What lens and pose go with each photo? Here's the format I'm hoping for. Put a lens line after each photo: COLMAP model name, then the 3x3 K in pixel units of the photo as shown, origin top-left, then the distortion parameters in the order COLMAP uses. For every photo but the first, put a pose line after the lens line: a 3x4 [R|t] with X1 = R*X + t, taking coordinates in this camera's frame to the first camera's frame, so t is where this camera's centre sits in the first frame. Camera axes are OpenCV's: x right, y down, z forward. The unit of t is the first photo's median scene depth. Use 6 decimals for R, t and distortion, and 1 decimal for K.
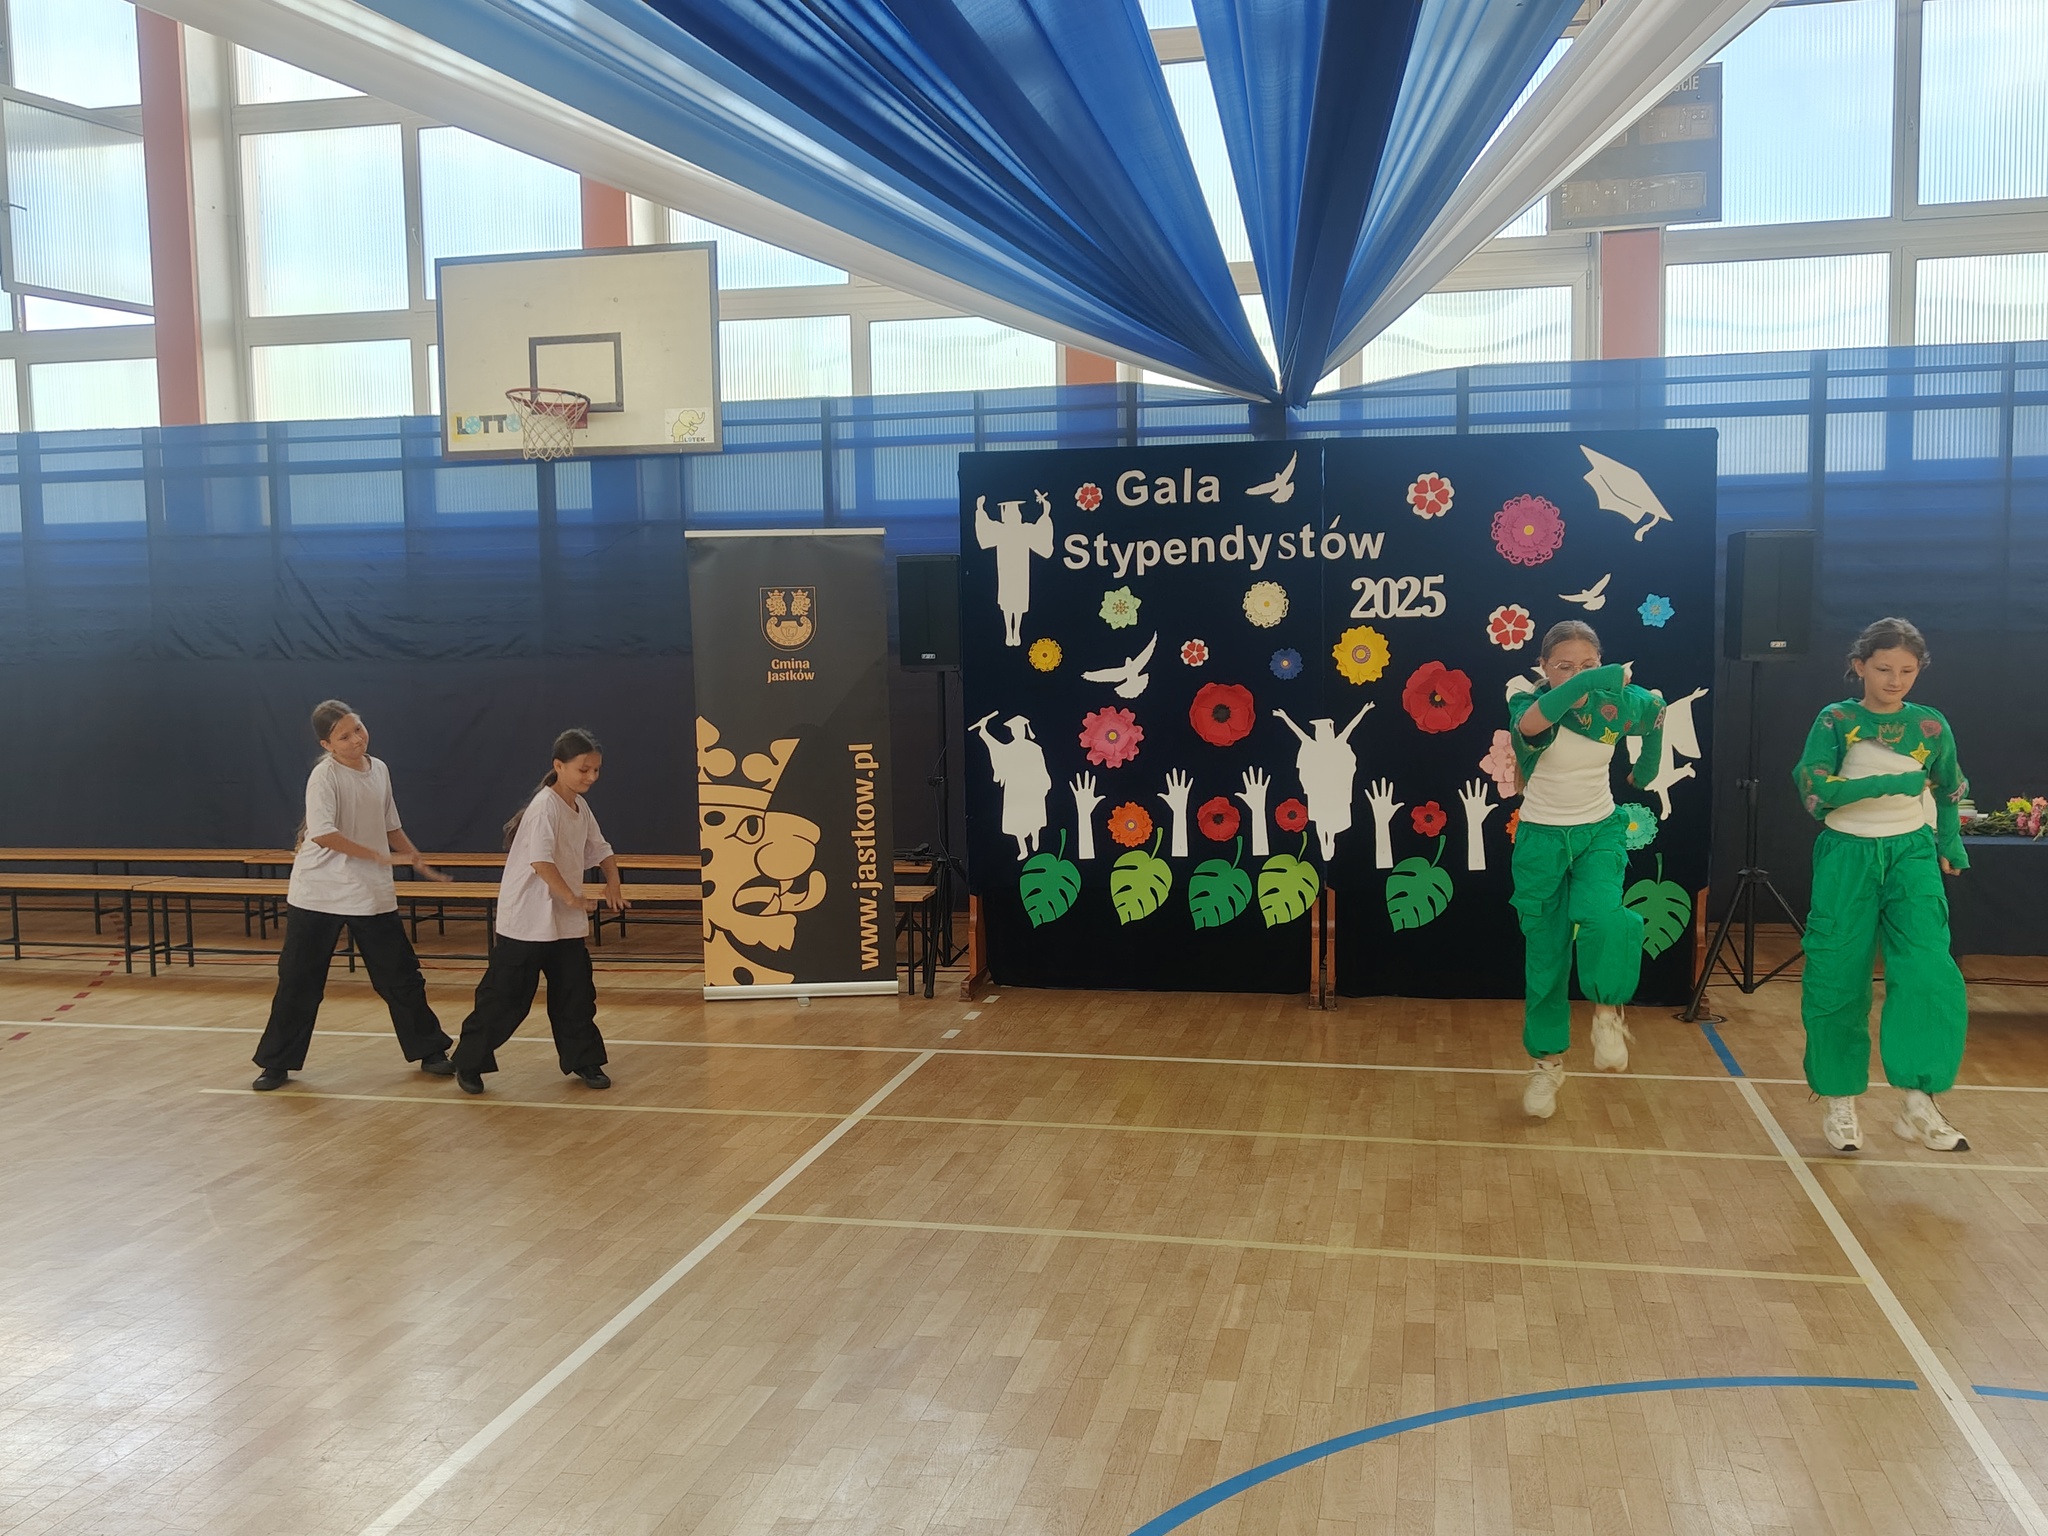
lens RADIAL K [[1830.7, 0, 1028.9], [0, 1830.7, 782.0], [0, 0, 1]] dist [0.055242, -0.131611]
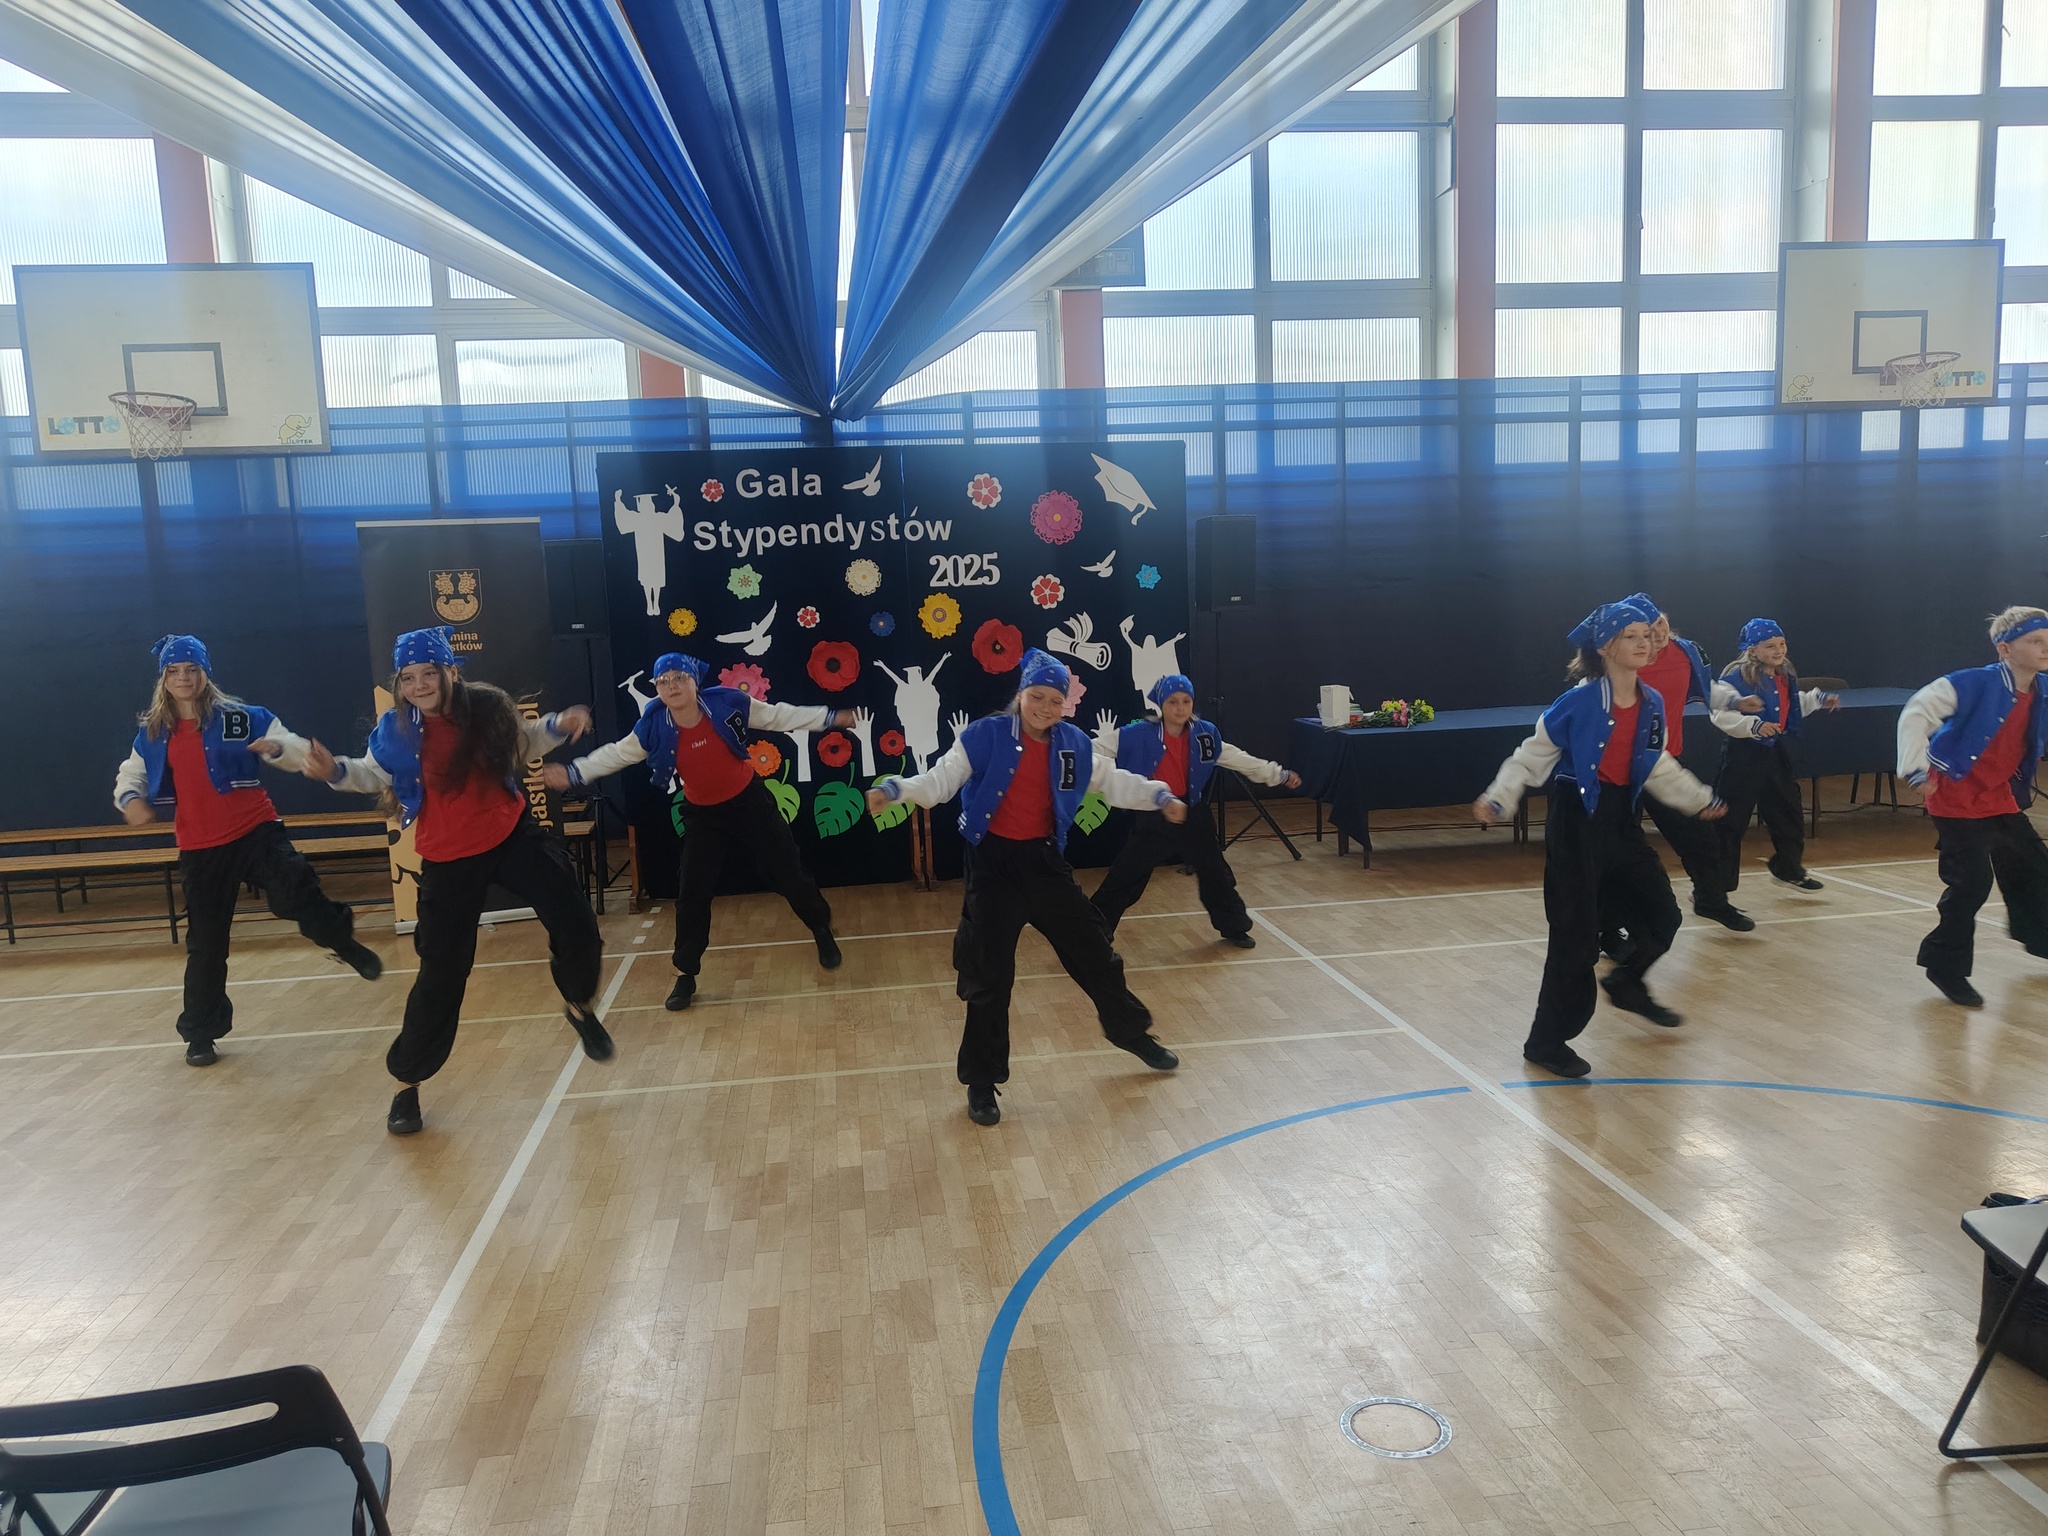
lens RADIAL K [[1473.6, 0, 1035.9], [0, 1473.6, 780.9], [0, 0, 1]] dist [0.015008, -0.028196]
pose [[0.937507, -0.065698, 0.341708, -0.114420], [0.053820, 0.997575, 0.044139, 0.004649], [-0.343779, -0.022990, 0.938769, 0.004302]]
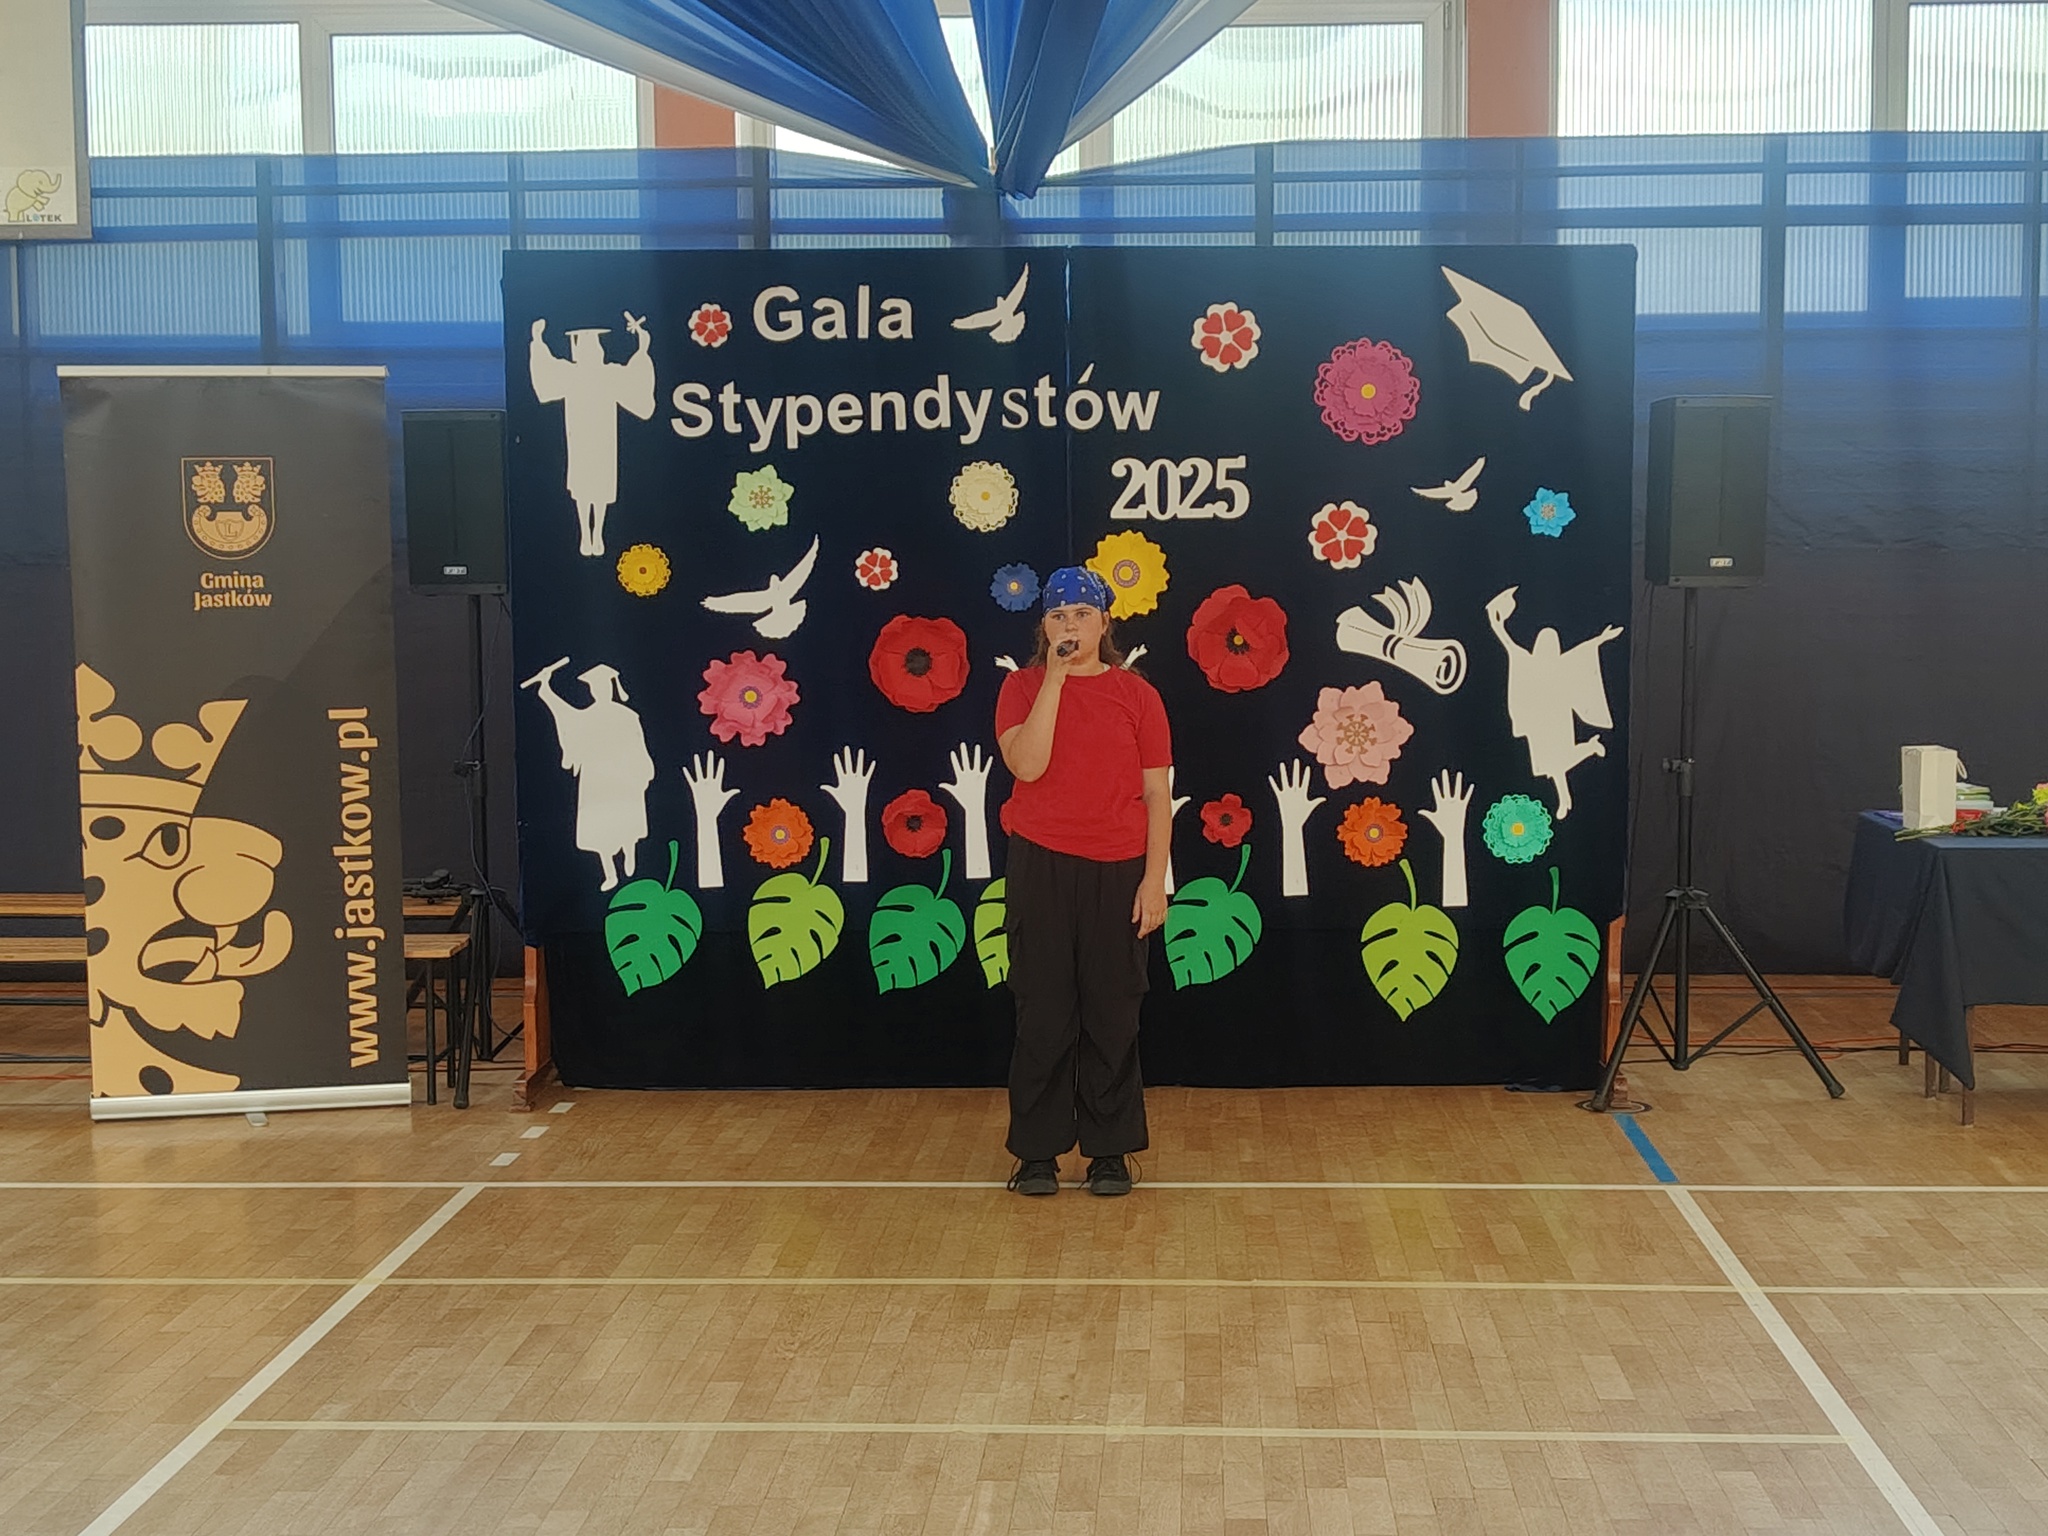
lens RADIAL K [[2963.2, 0, 1061.1], [0, 2963.2, 810.8], [0, 0, 1]] dist [0.056139, 0.000000]
pose [[0.985245, -0.005830, 0.171053, -0.025845], [0.004864, 0.999970, 0.006069, 0.009581], [-0.171083, -0.005147, 0.985243, -0.053088]]
